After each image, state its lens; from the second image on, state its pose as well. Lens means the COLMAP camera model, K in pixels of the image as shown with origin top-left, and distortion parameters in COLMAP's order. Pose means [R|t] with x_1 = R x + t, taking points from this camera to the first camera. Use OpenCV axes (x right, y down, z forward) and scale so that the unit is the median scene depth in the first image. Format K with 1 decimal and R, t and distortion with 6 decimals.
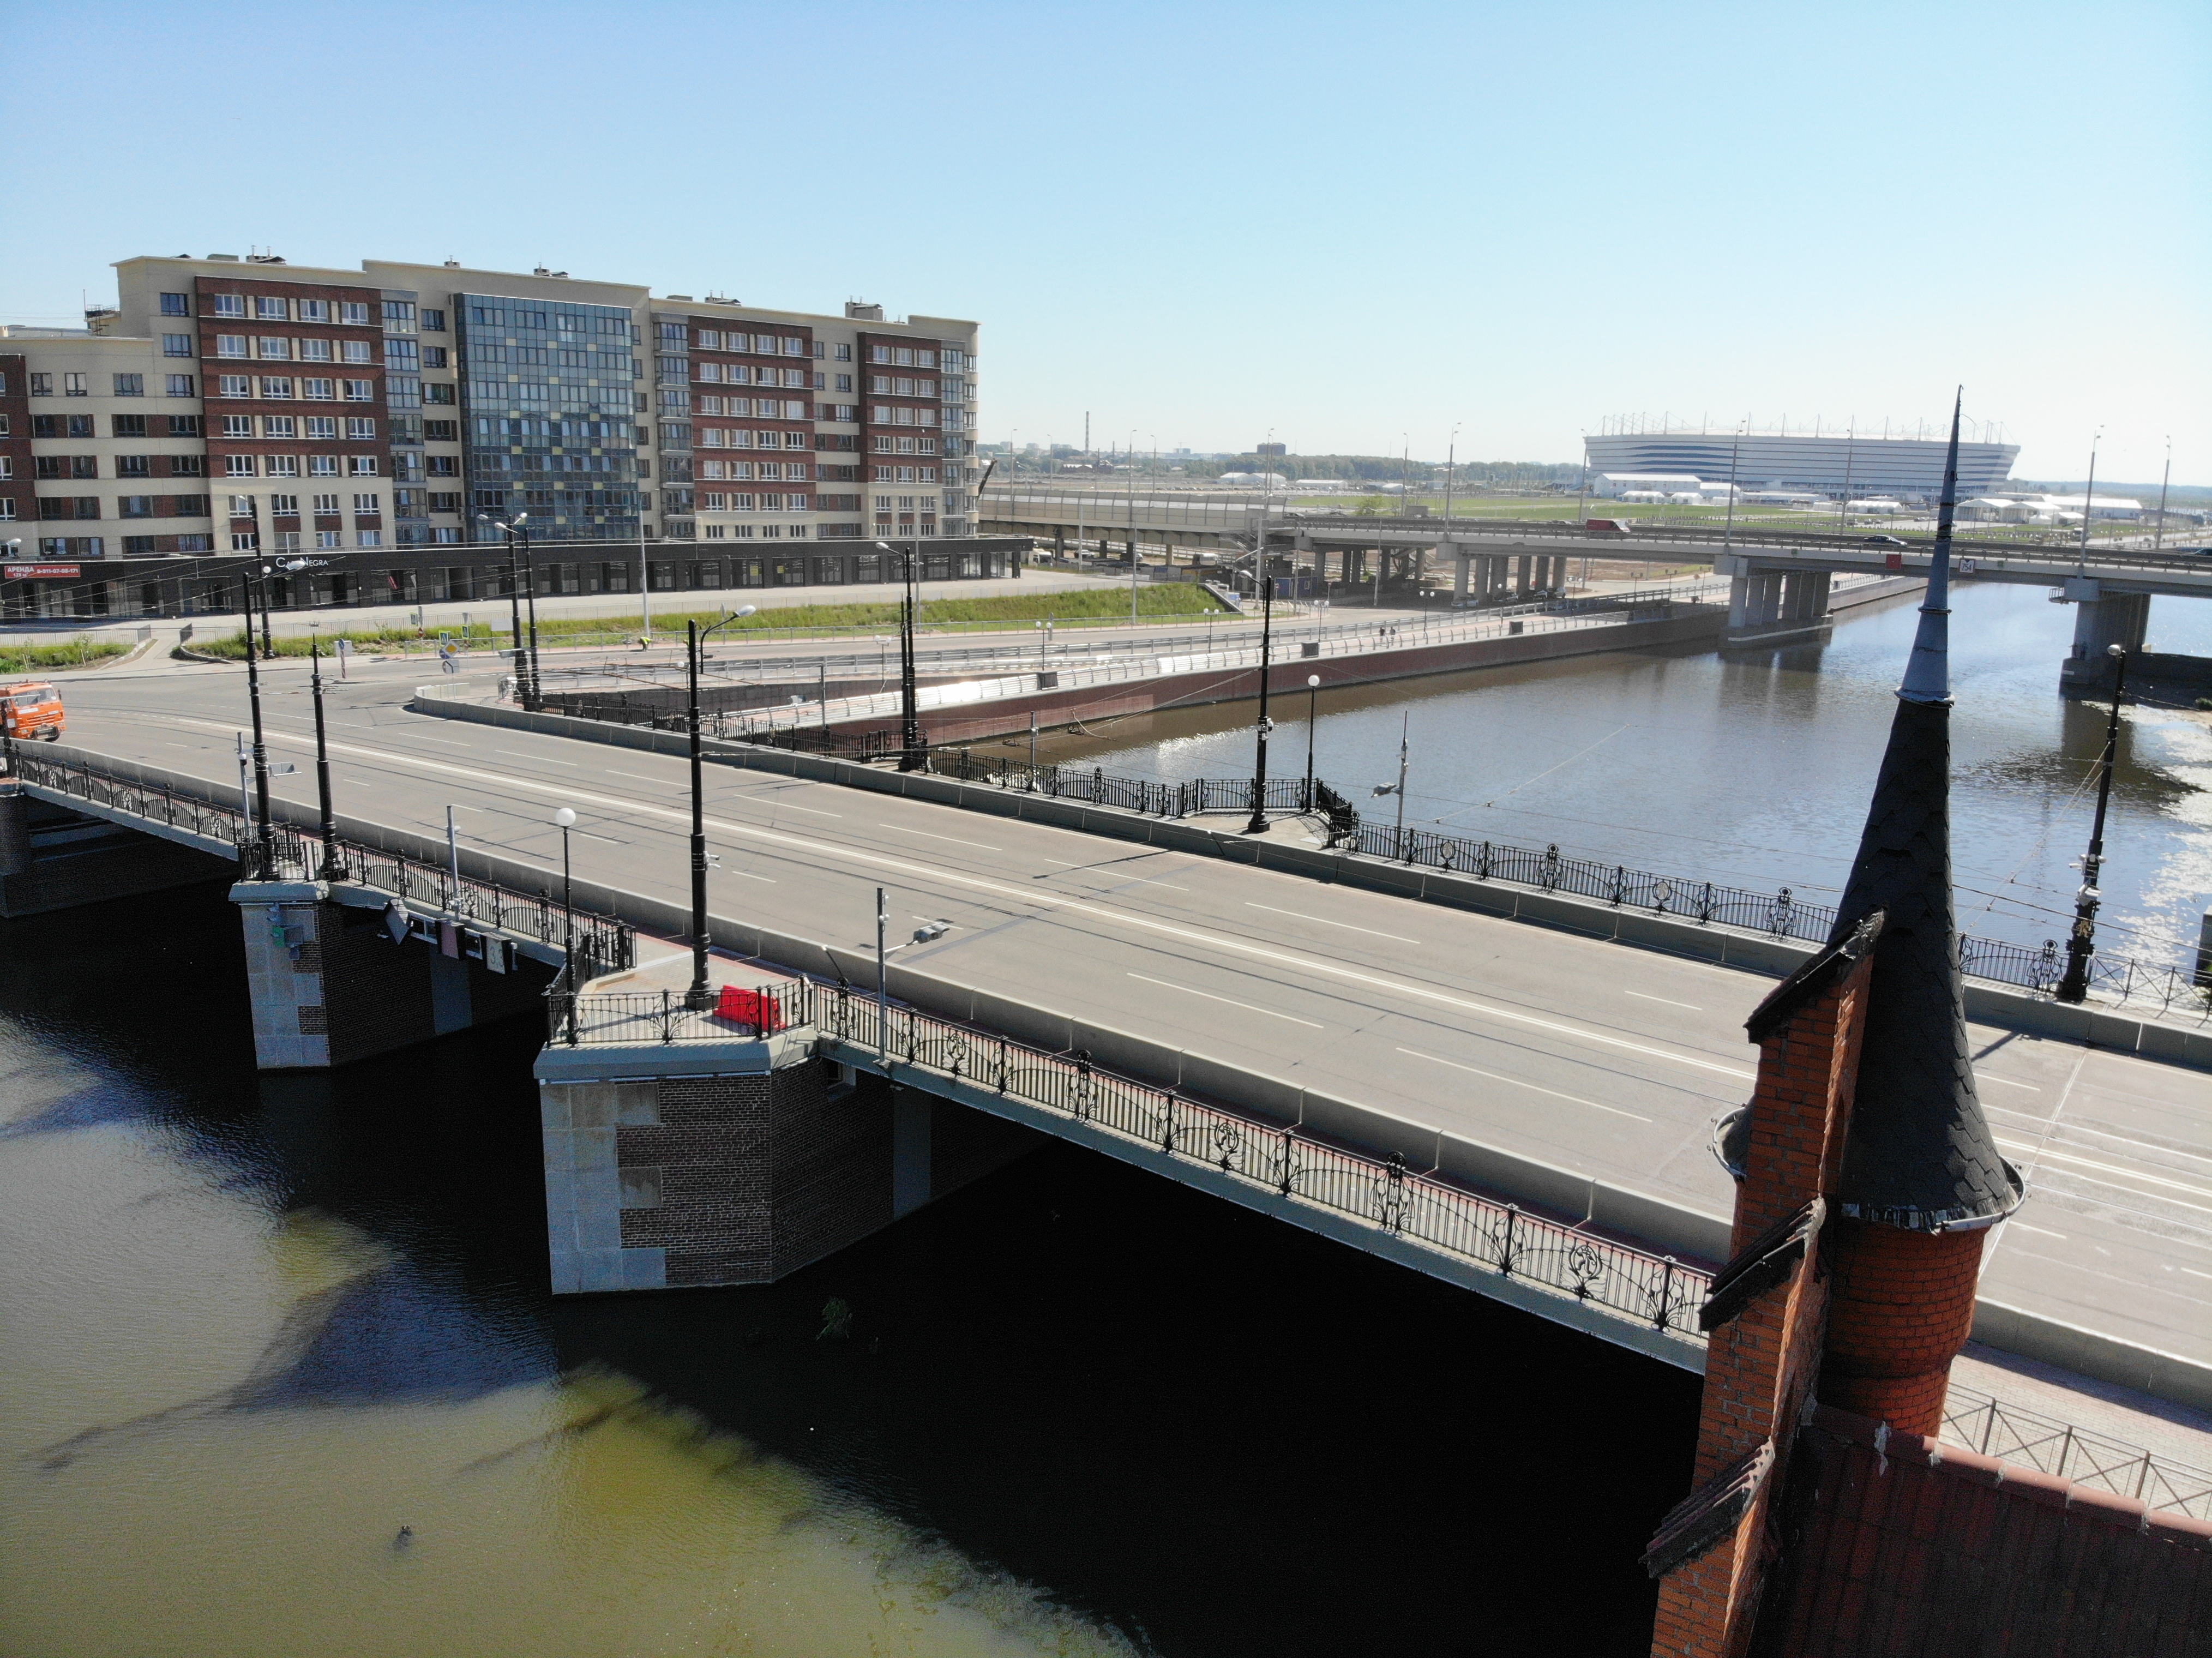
lens RADIAL K [[1603.4, 0, 1106.0], [0, 1603.4, 829.0], [0, 0, 1]] dist [-0.074041, -0.000447]
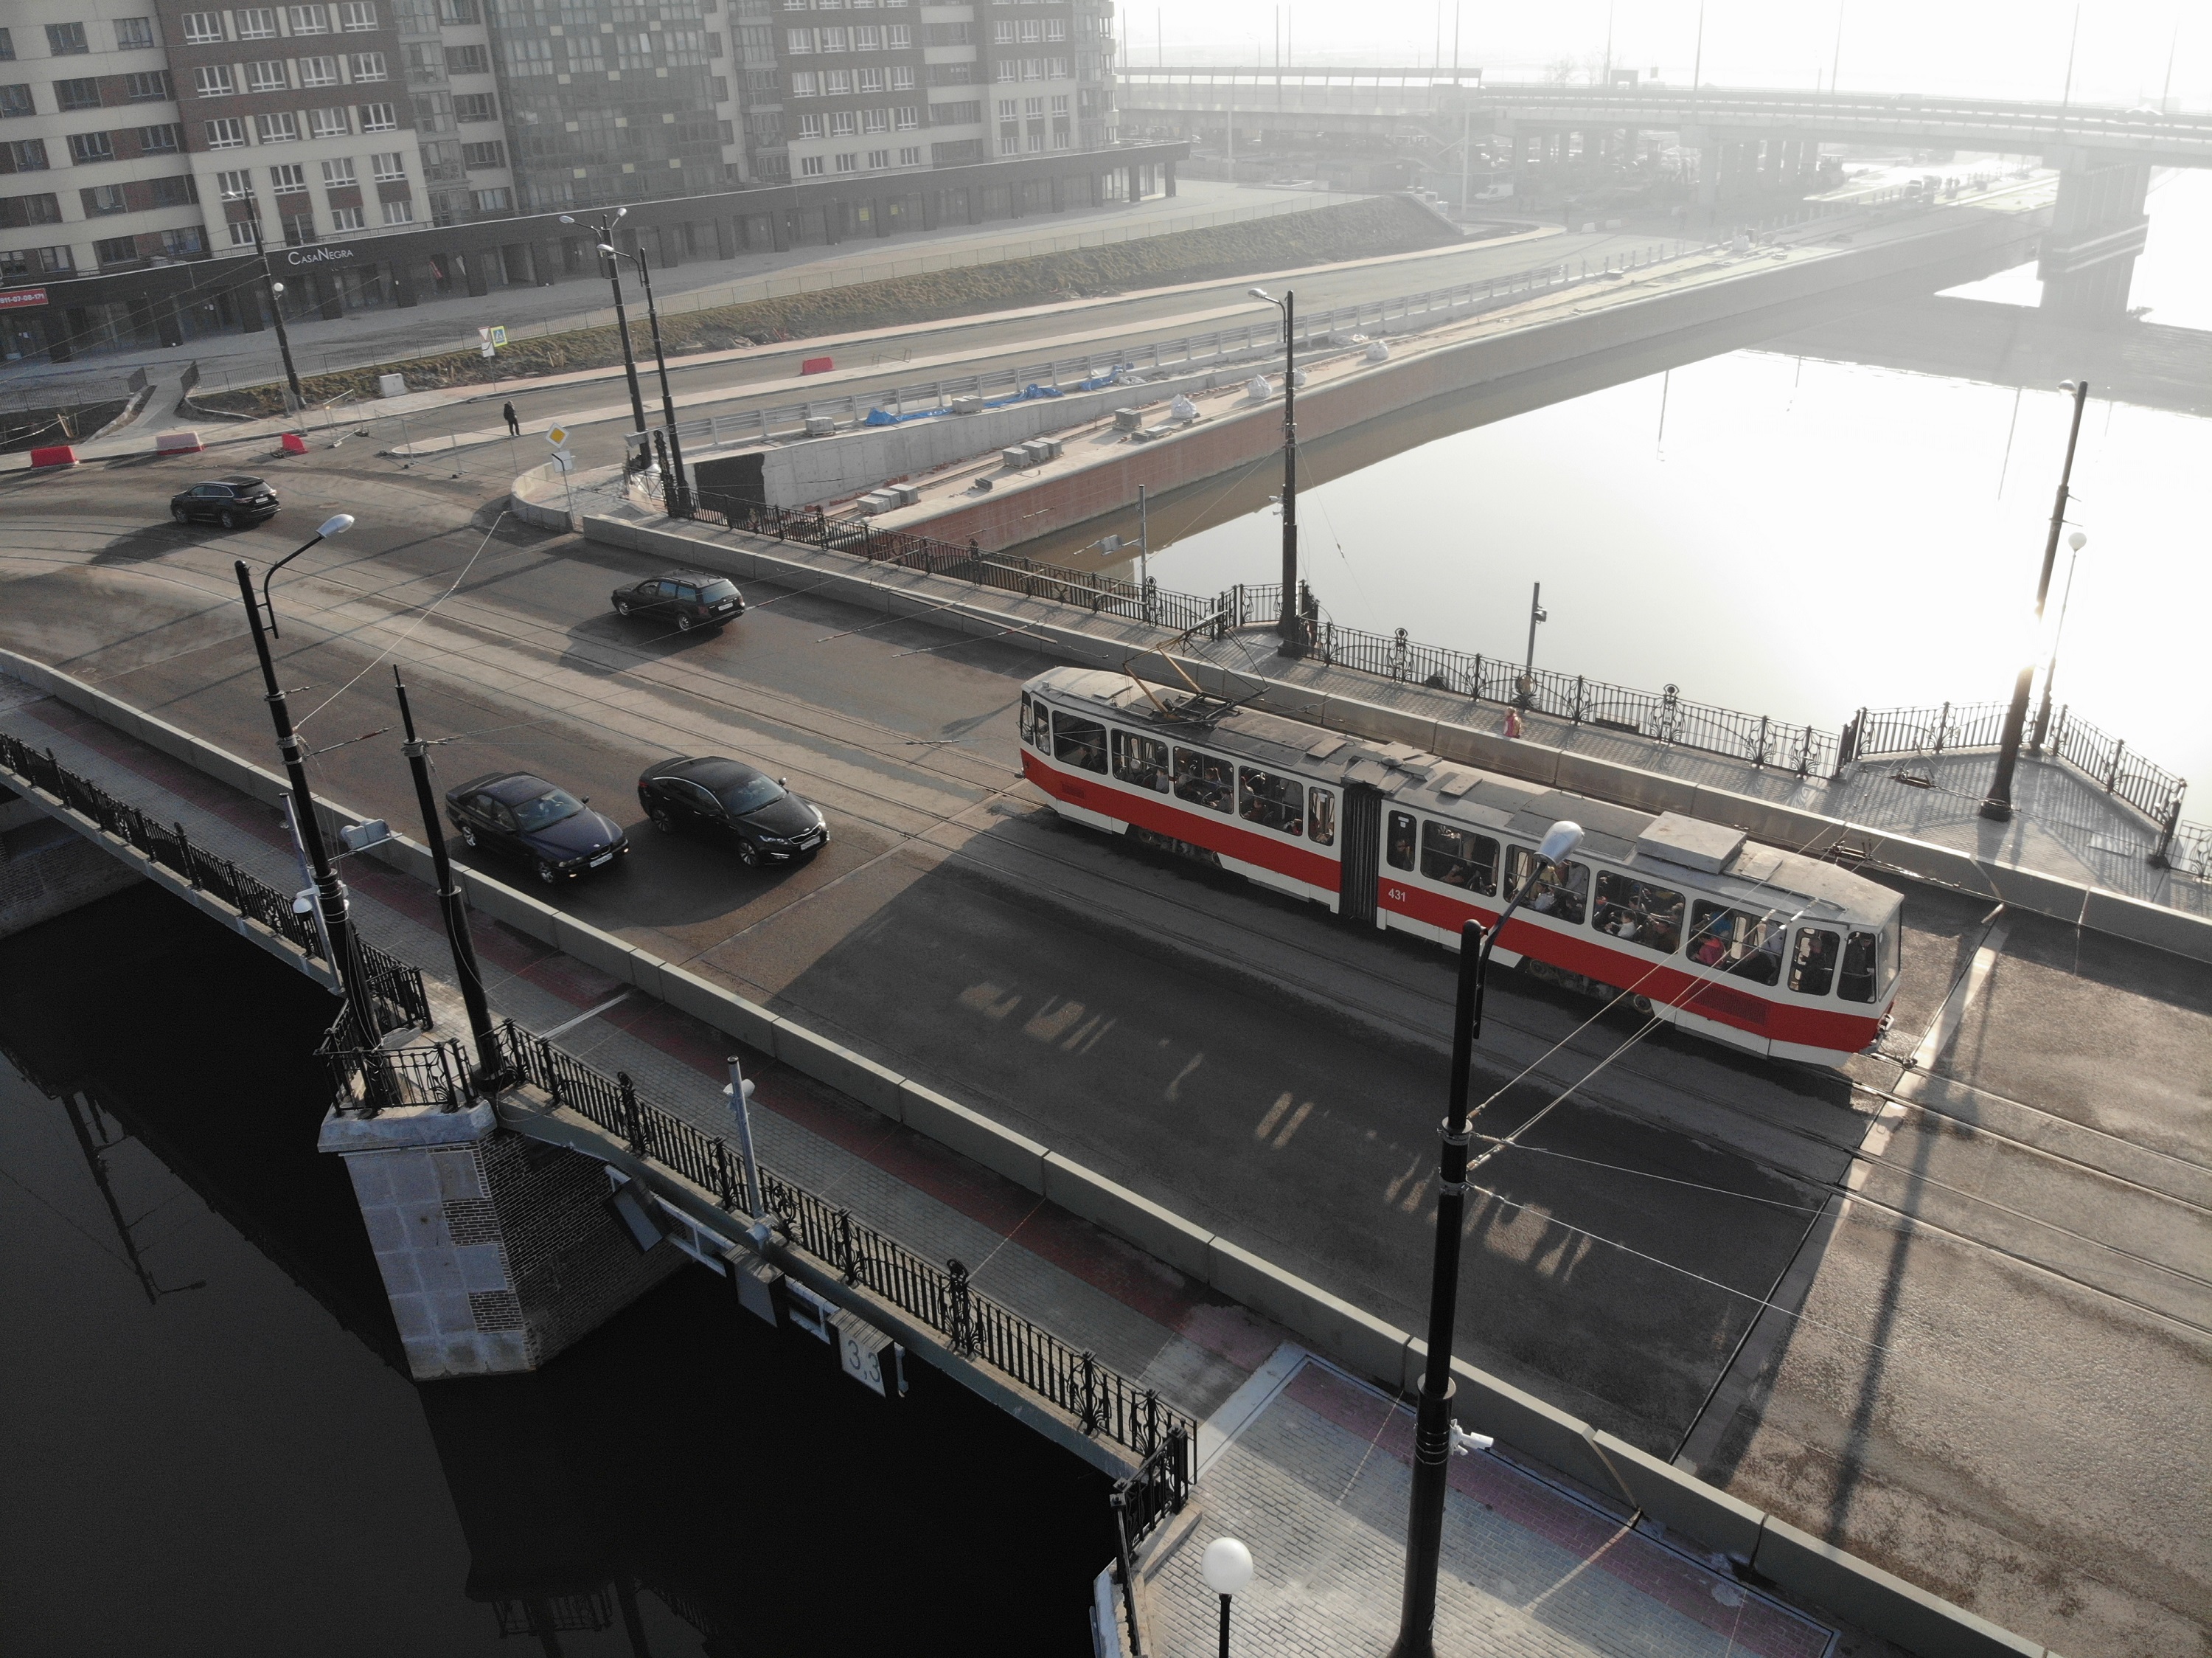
lens RADIAL K [[1645.9, 0, 1106.0], [0, 1645.9, 829.0], [0, 0, 1]] dist [-0.065301, -0.006555]
pose [[0.997837, -0.036237, -0.054851, -0.077458], [0.048388, 0.969644, 0.239684, -0.060048], [0.044500, -0.241820, 0.969300, 0.151940]]
